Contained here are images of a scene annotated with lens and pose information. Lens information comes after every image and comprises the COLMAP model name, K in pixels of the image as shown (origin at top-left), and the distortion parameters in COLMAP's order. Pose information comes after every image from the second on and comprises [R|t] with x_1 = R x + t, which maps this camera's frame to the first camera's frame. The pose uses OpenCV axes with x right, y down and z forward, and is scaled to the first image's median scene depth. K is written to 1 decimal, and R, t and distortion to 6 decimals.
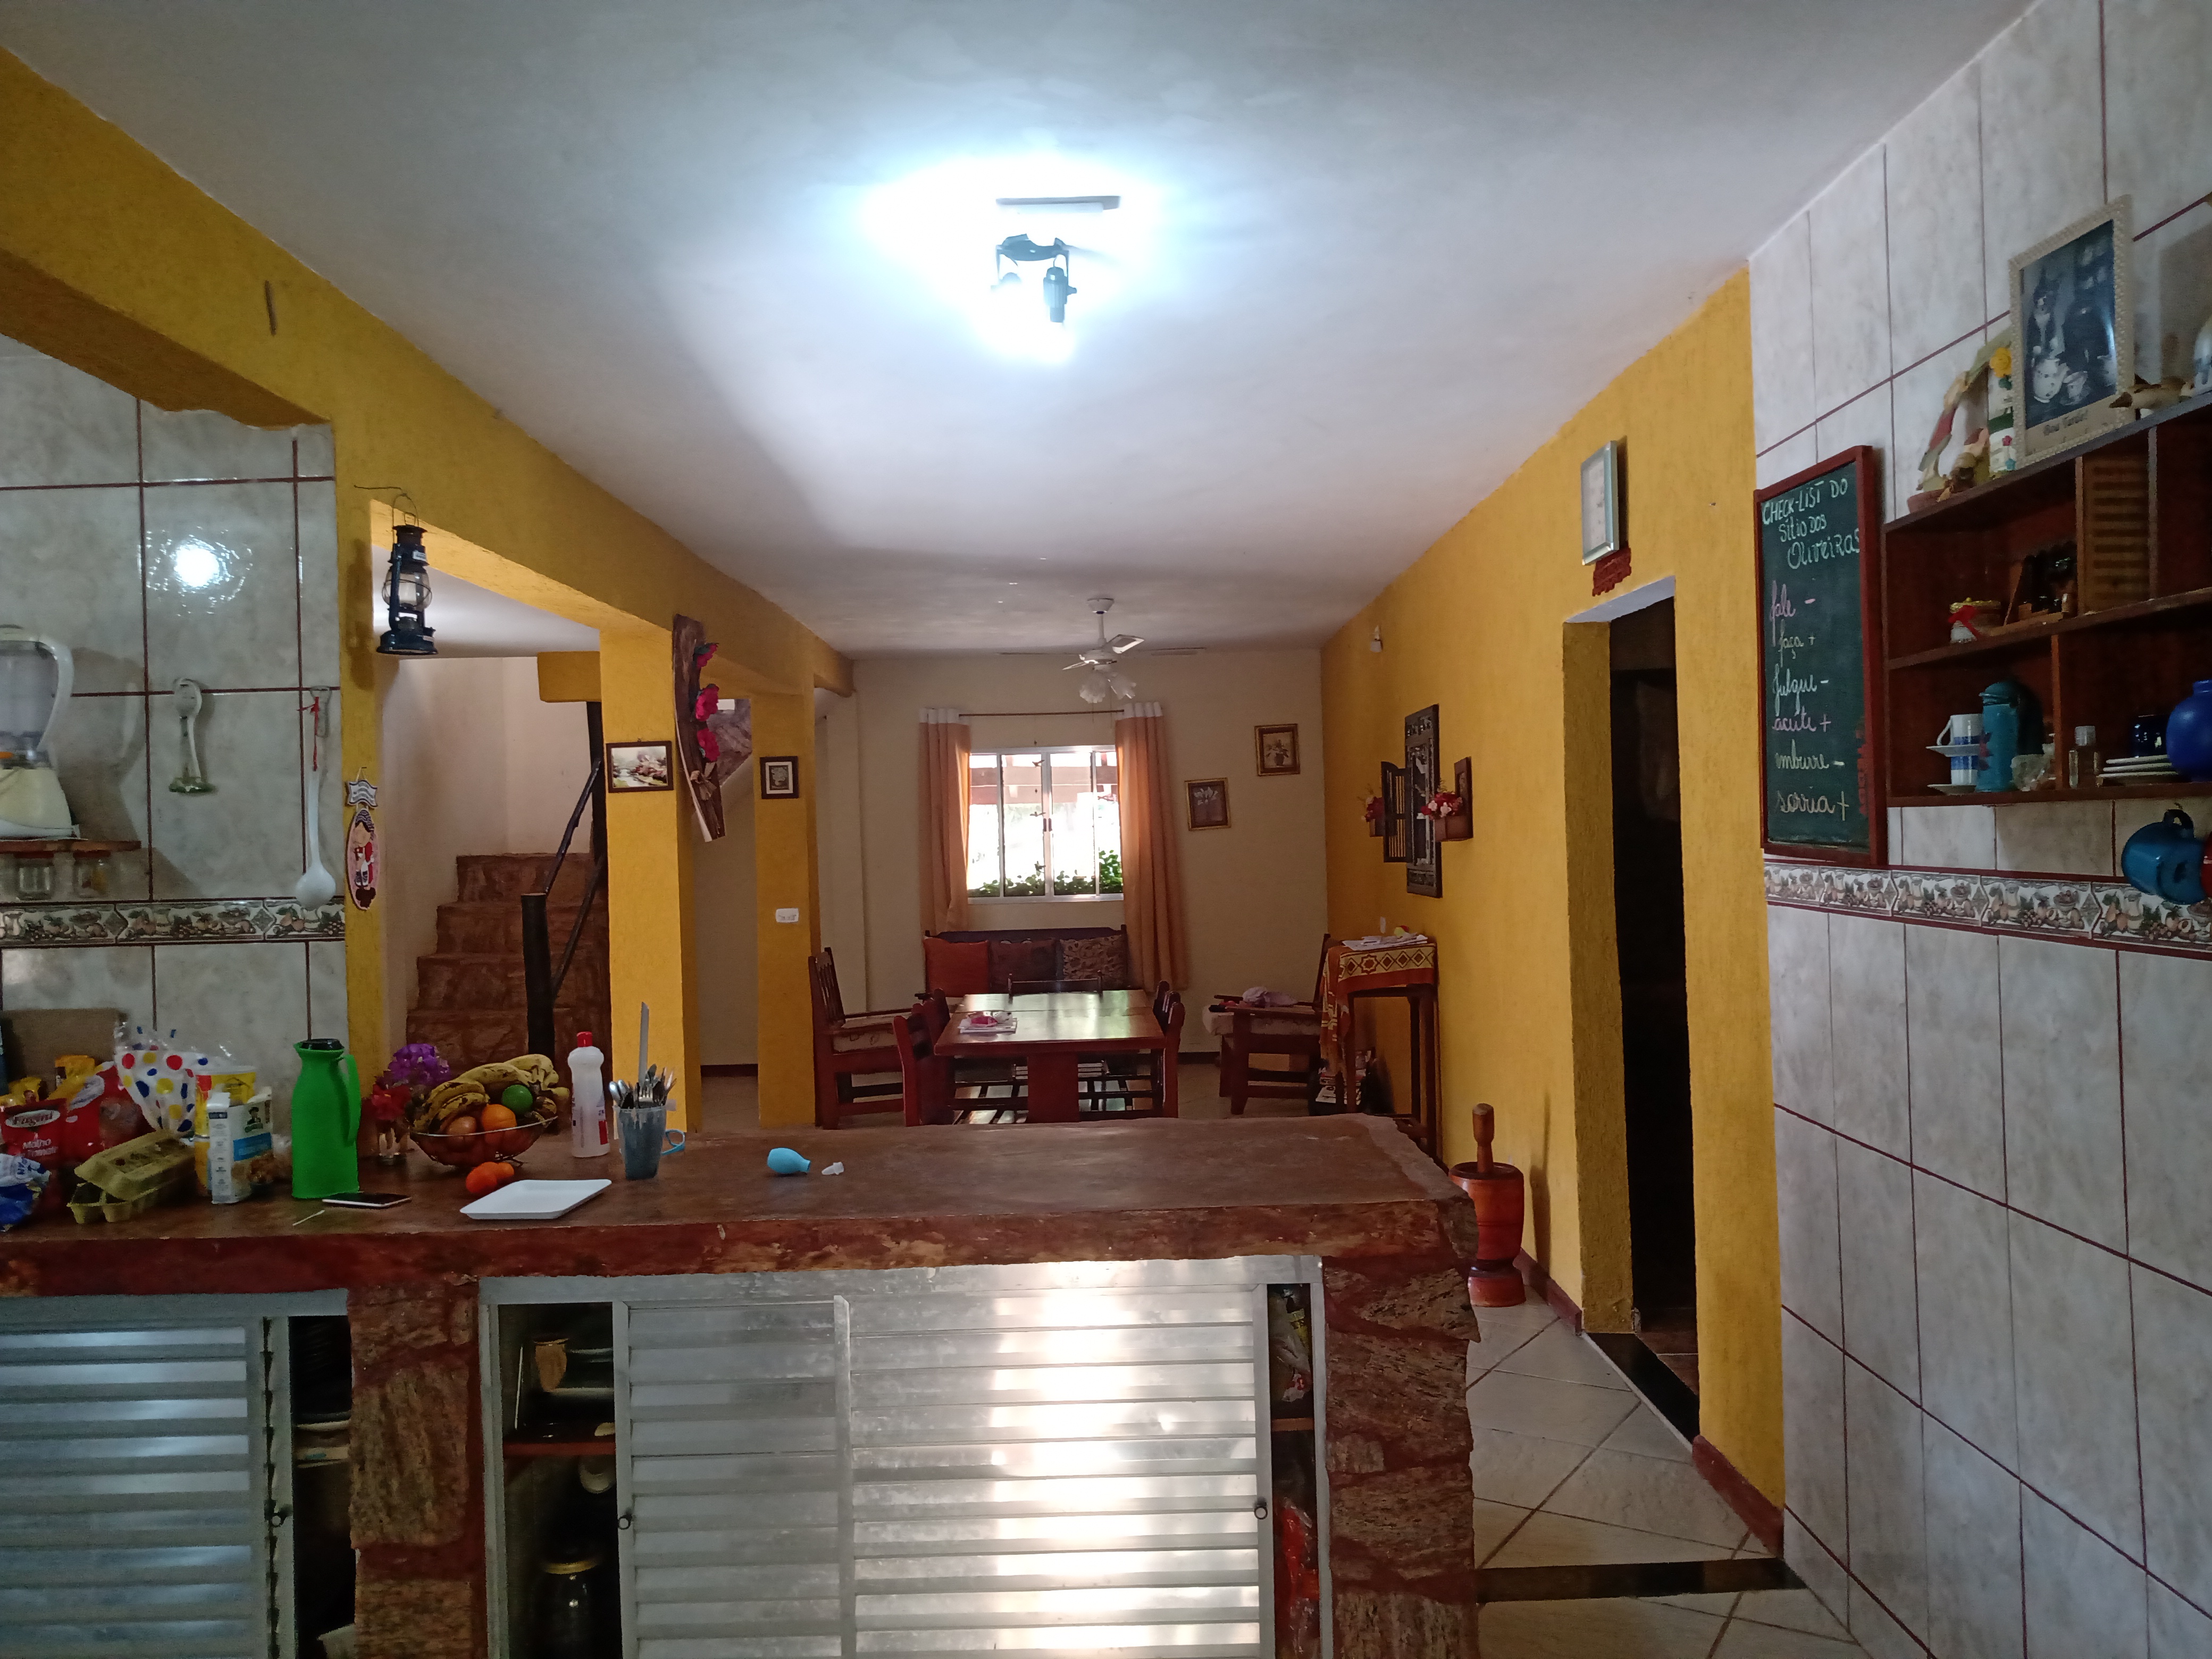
lens RADIAL K [[1708.7, 0, 1092.7], [0, 1708.7, 843.8], [0, 0, 1]] dist [0.071385, -0.130787]
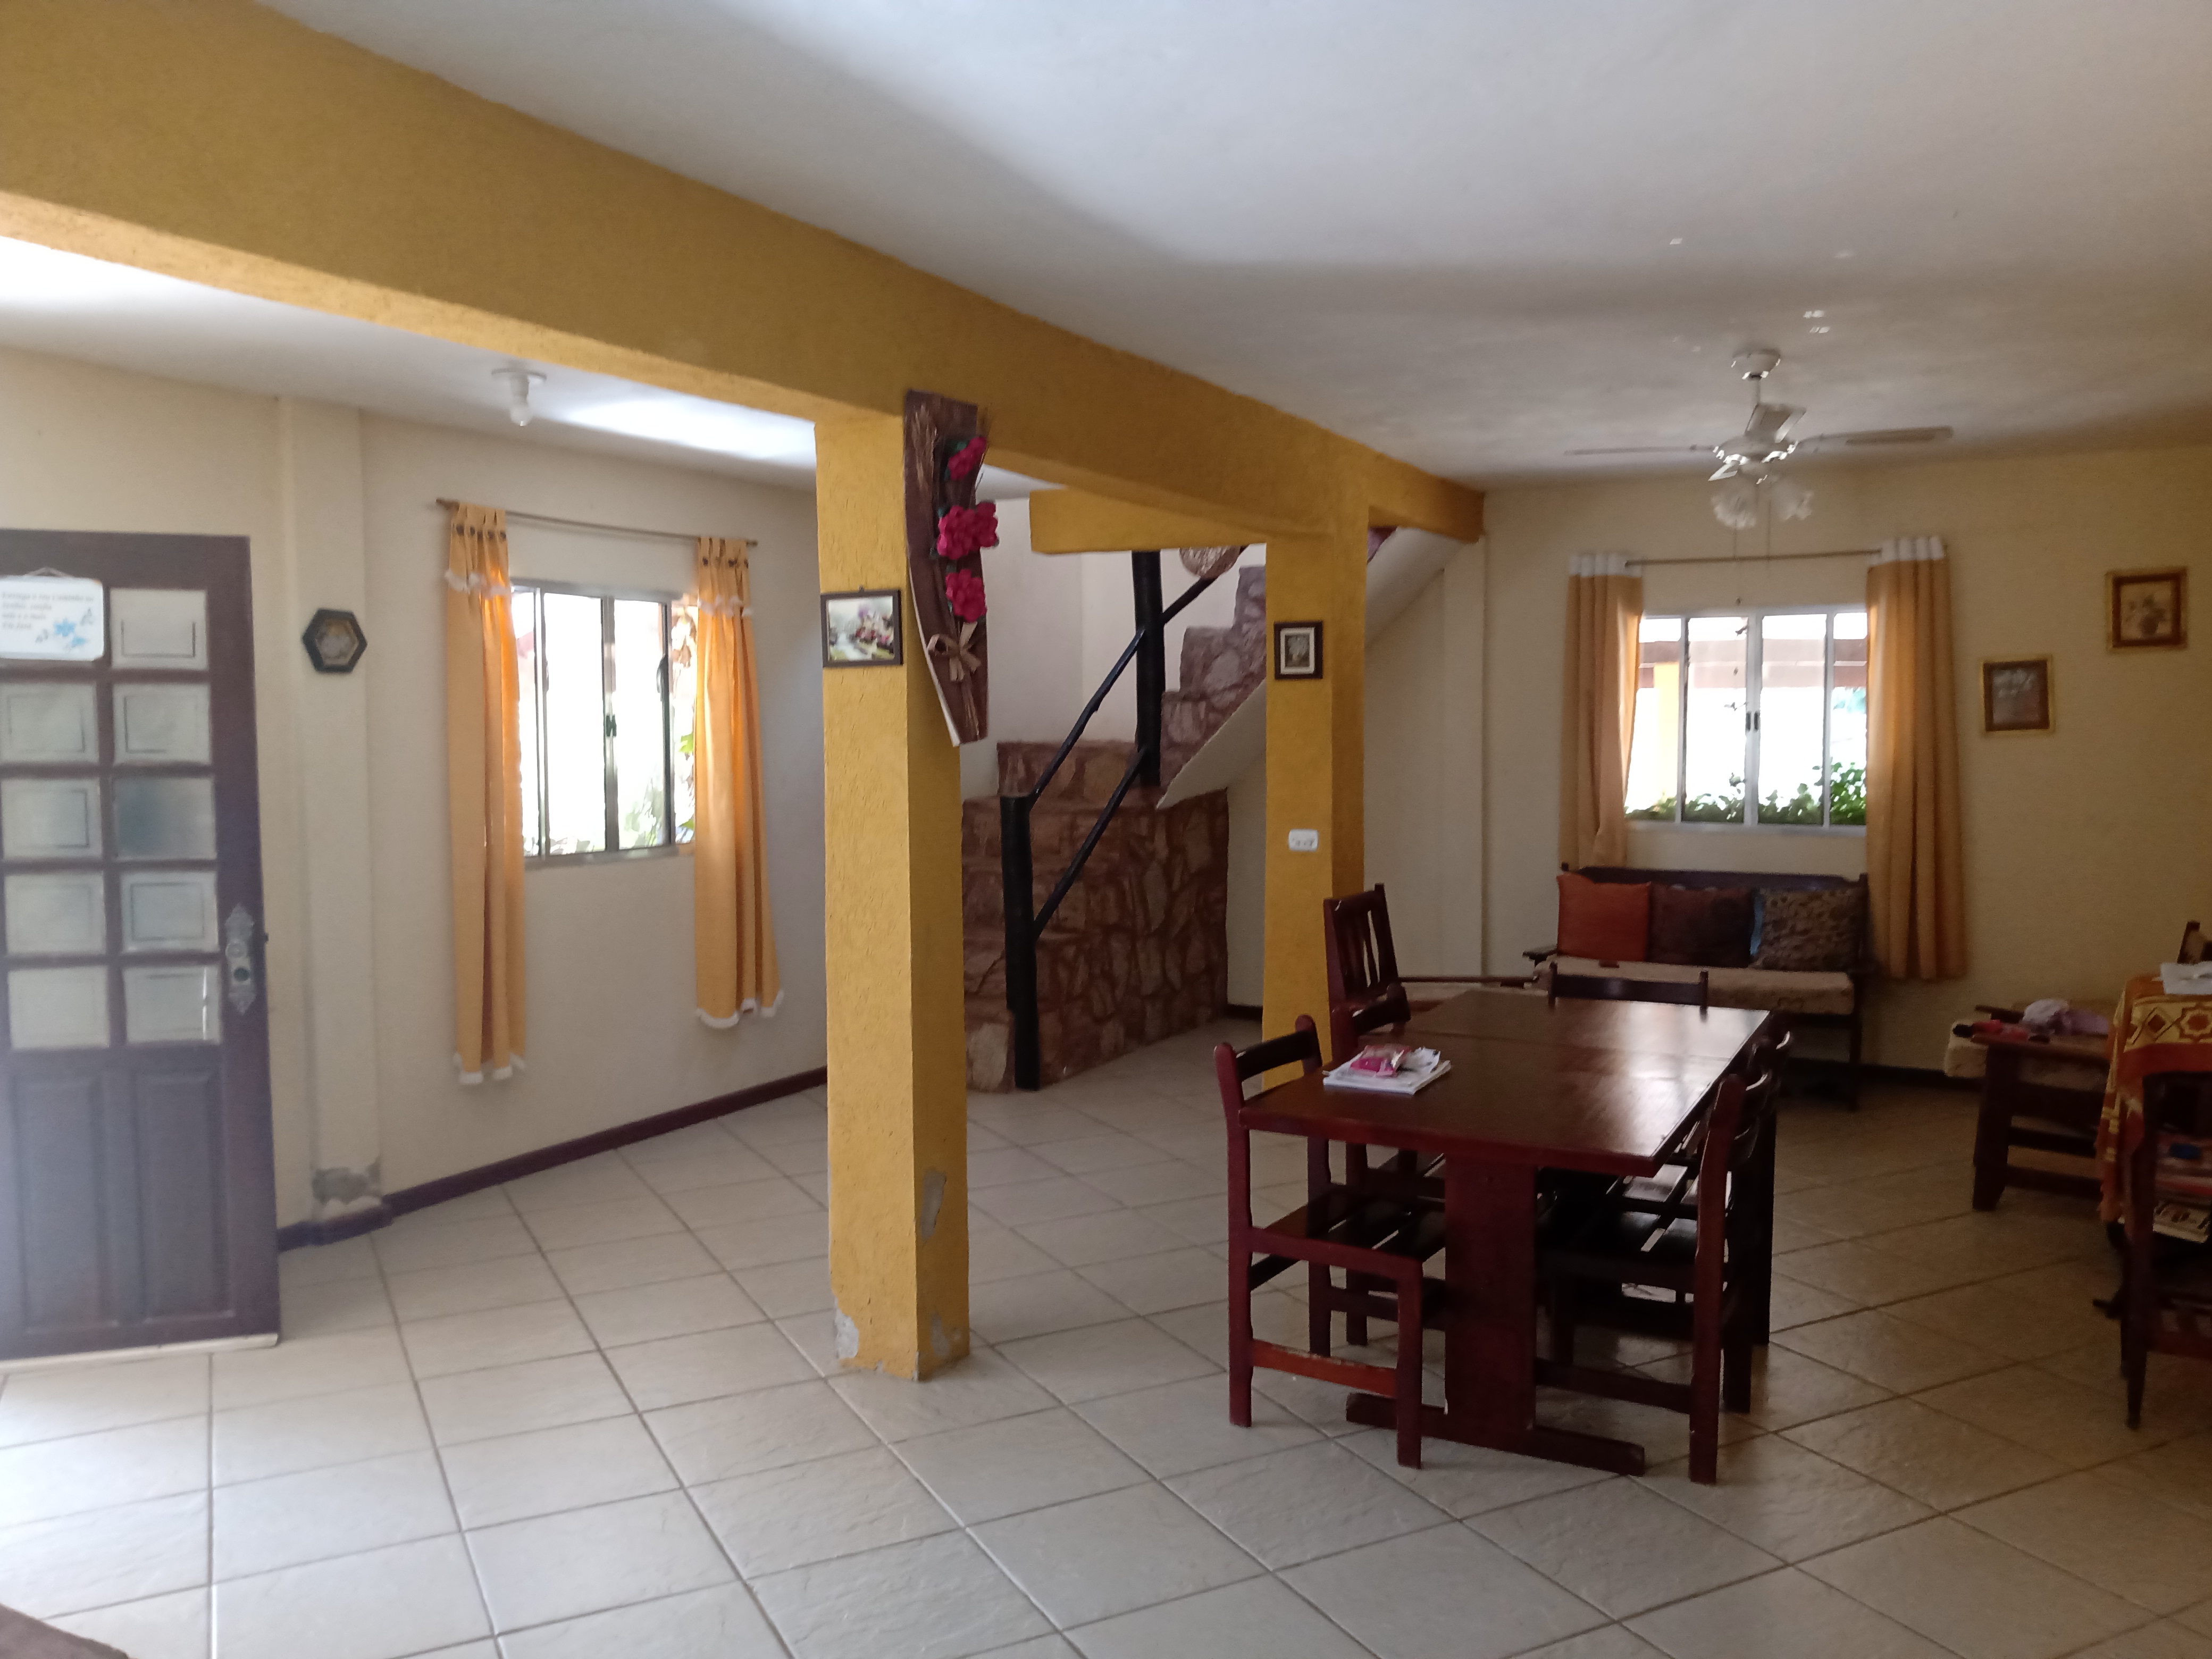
lens RADIAL K [[1708.7, 0, 1092.7], [0, 1708.7, 843.8], [0, 0, 1]] dist [0.071385, -0.130787]
pose [[0.875523, 0.060314, -0.479397, 0.078150], [-0.026059, 0.996629, 0.077796, -0.009363], [0.482473, -0.055620, 0.874143, 0.268392]]
